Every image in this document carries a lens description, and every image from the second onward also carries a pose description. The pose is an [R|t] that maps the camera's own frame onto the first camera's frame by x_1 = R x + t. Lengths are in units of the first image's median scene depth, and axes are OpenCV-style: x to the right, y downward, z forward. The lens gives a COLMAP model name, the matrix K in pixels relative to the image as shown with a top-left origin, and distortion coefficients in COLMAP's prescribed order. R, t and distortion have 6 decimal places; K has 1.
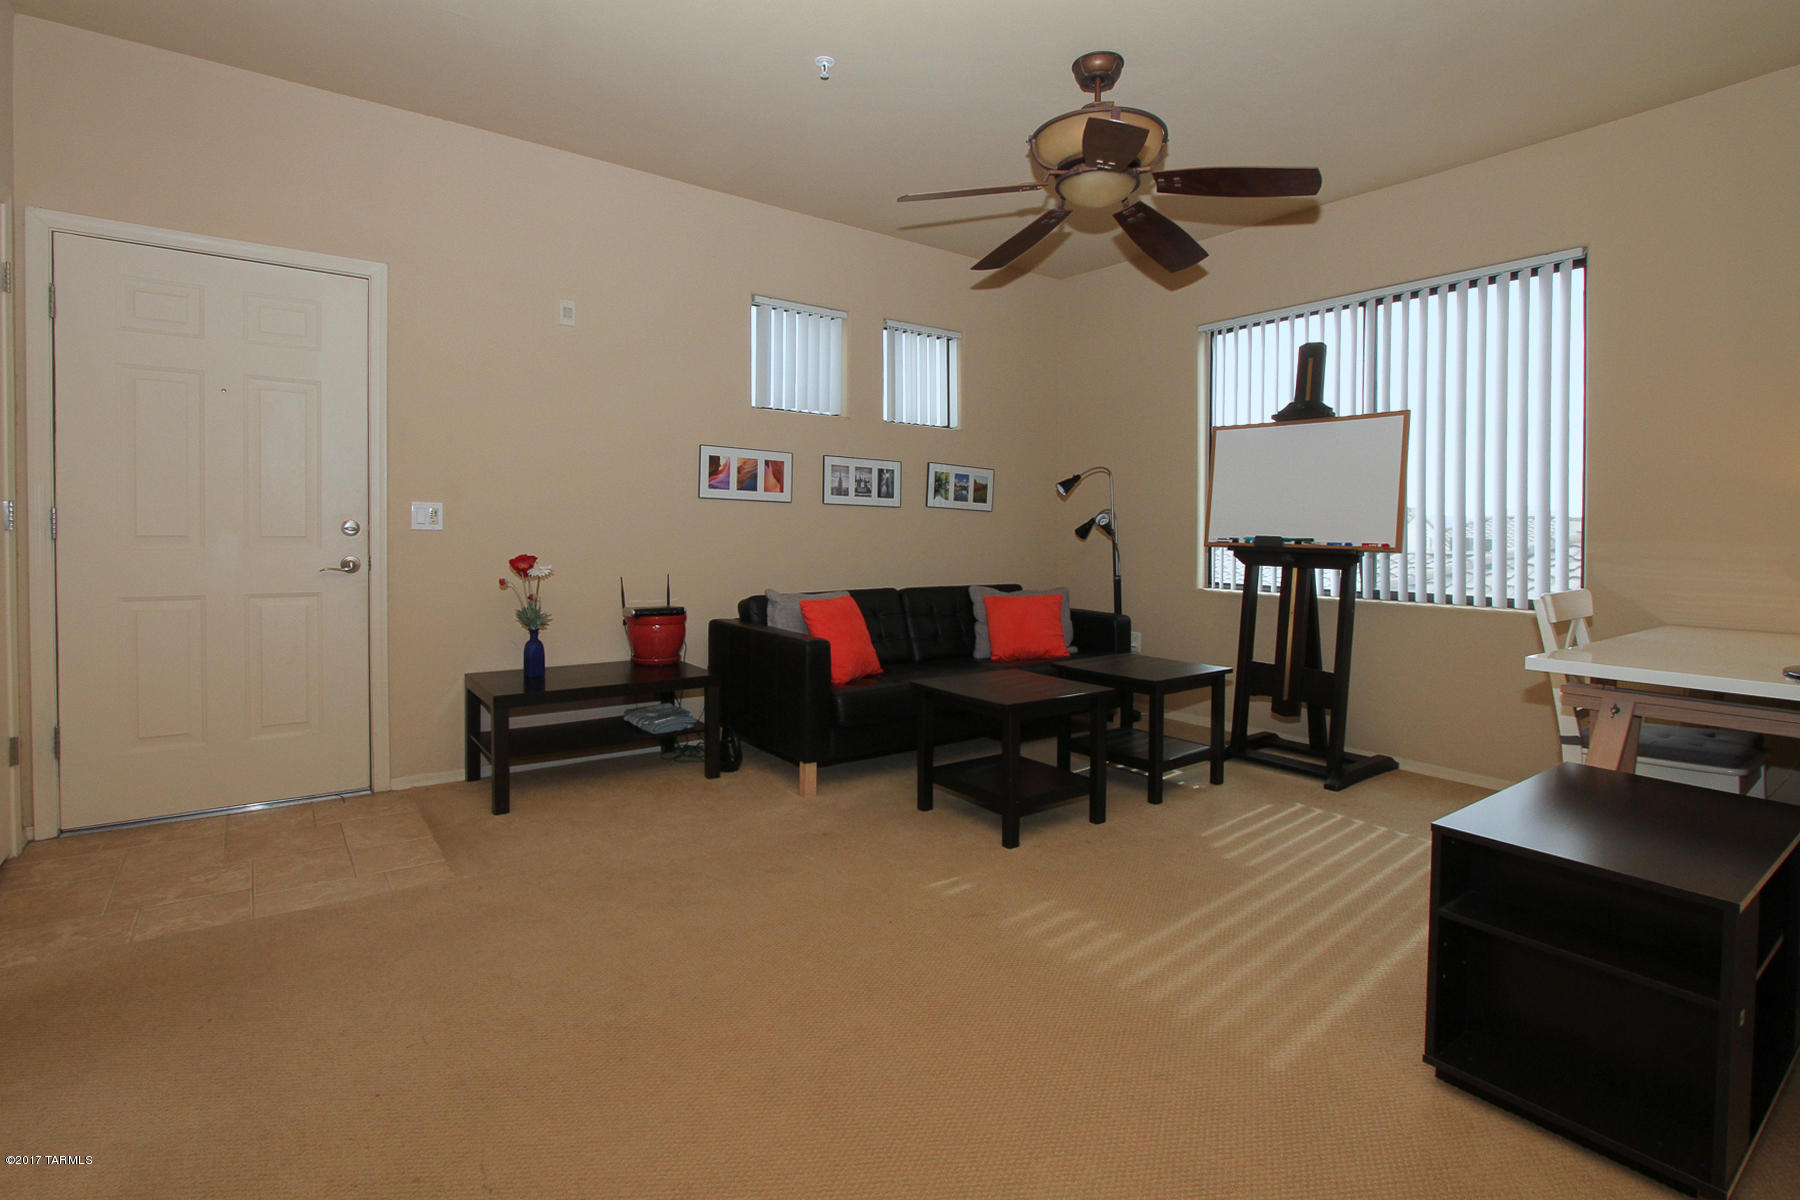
lens RADIAL K [[894.6, 0, 896.9], [0, 894.6, 550.6], [0, 0, 1]] dist [0.000405, 0.000113]
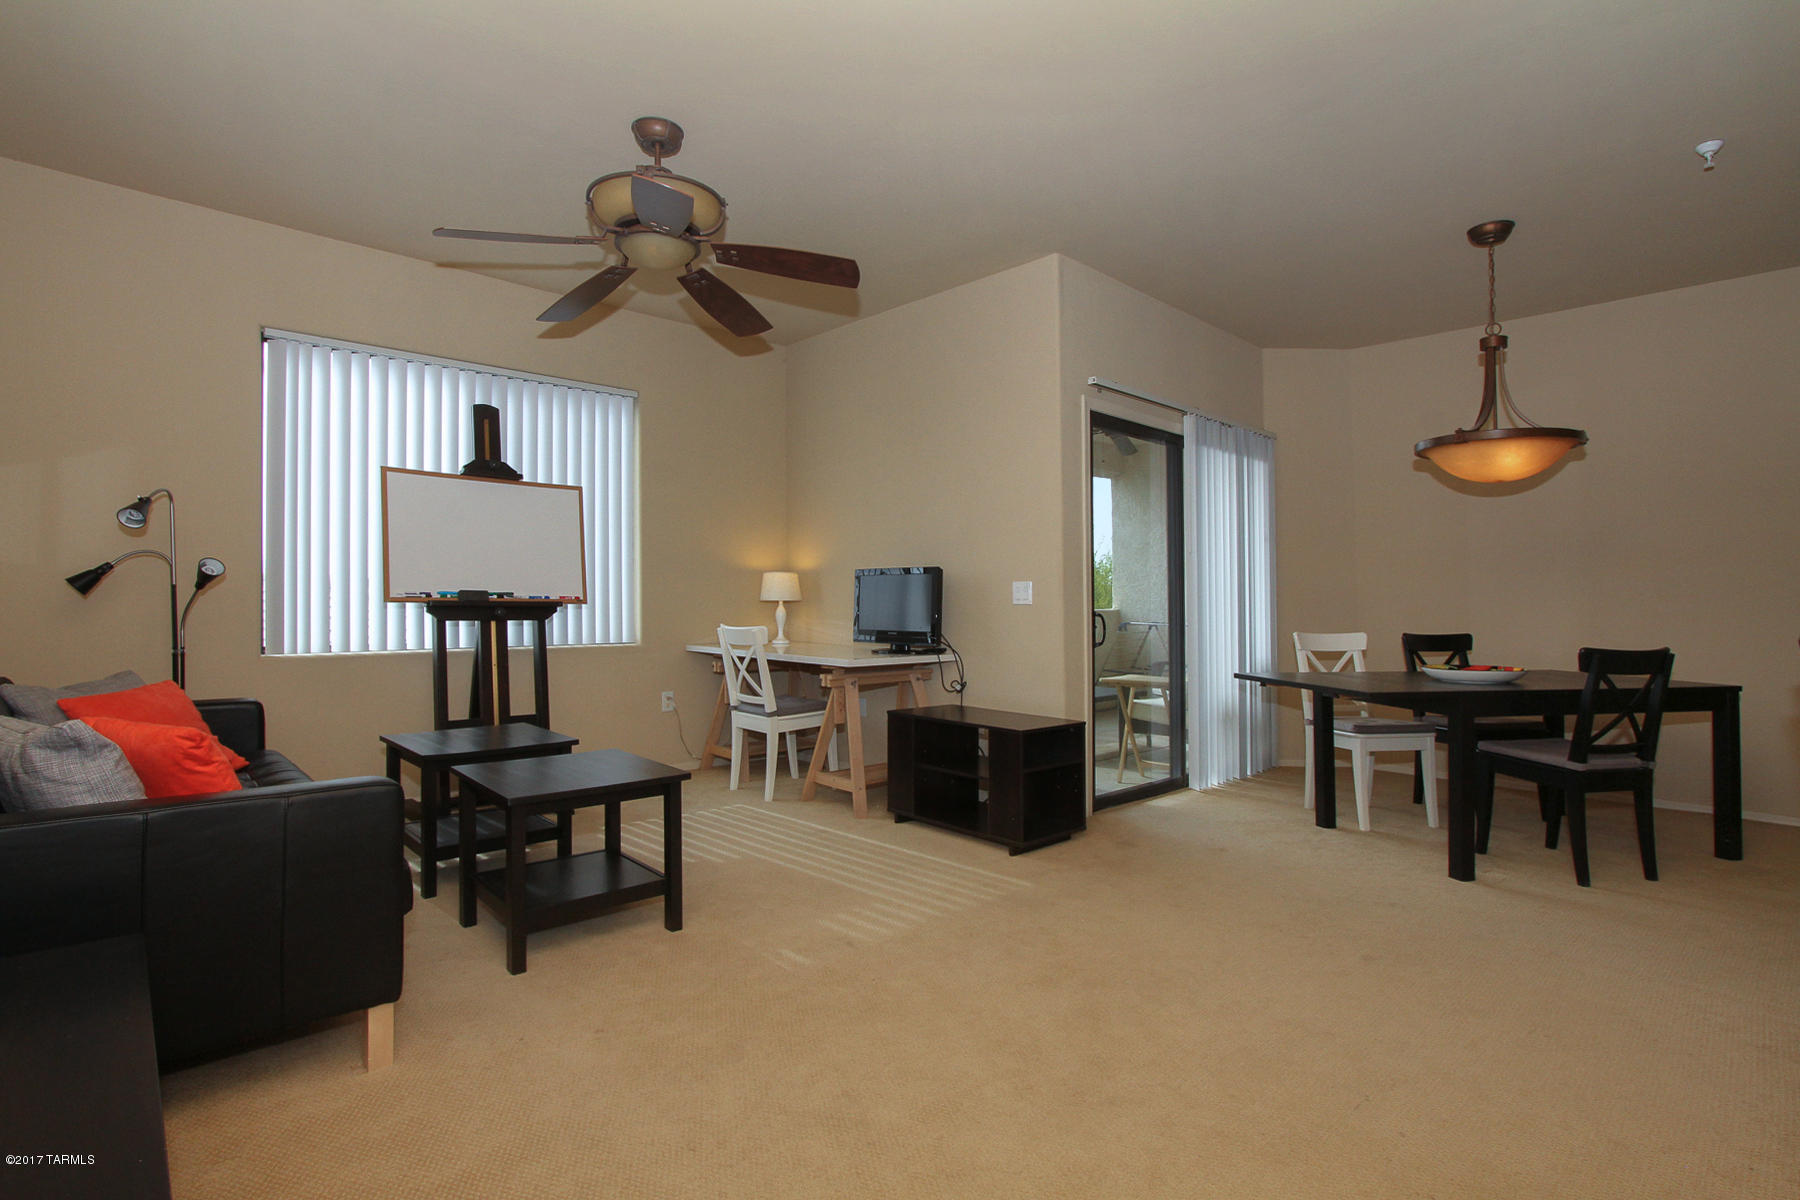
lens RADIAL K [[851.2, 0, 886.0], [0, 851.2, 586.2], [0, 0, 1]] dist [-0.007796, 0.001178]
pose [[-0.078962, -0.000494, 0.996877, -0.544595], [0.013923, 0.999902, 0.001598, -0.015520], [-0.996780, 0.014005, -0.078948, 0.603962]]
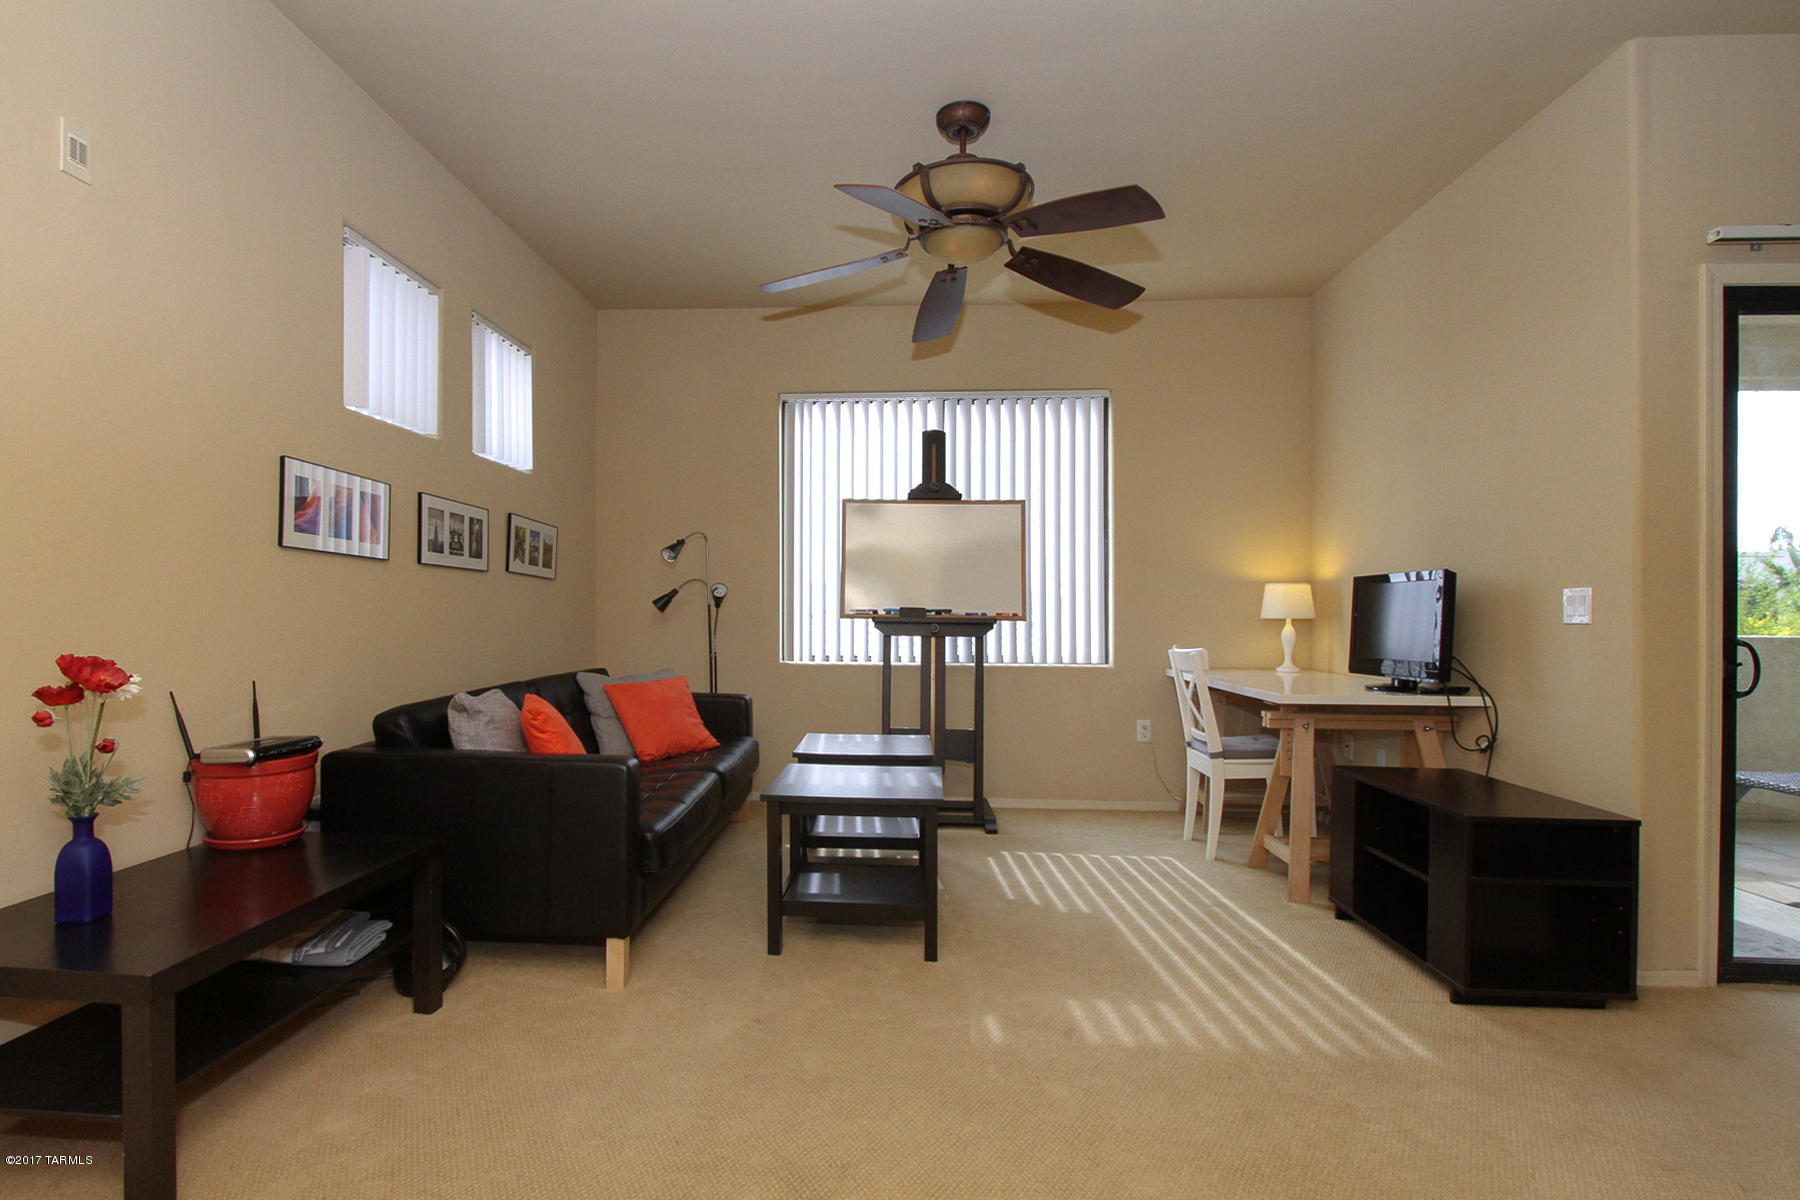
lens RADIAL K [[899.3, 0, 849.6], [0, 899.3, 620.1], [0, 0, 1]] dist [-0.019687, 0.000876]
pose [[0.665474, -0.015455, 0.746261, -0.415329], [0.019482, 0.999805, 0.003333, -0.005965], [-0.746166, 0.012321, 0.665646, 0.340767]]
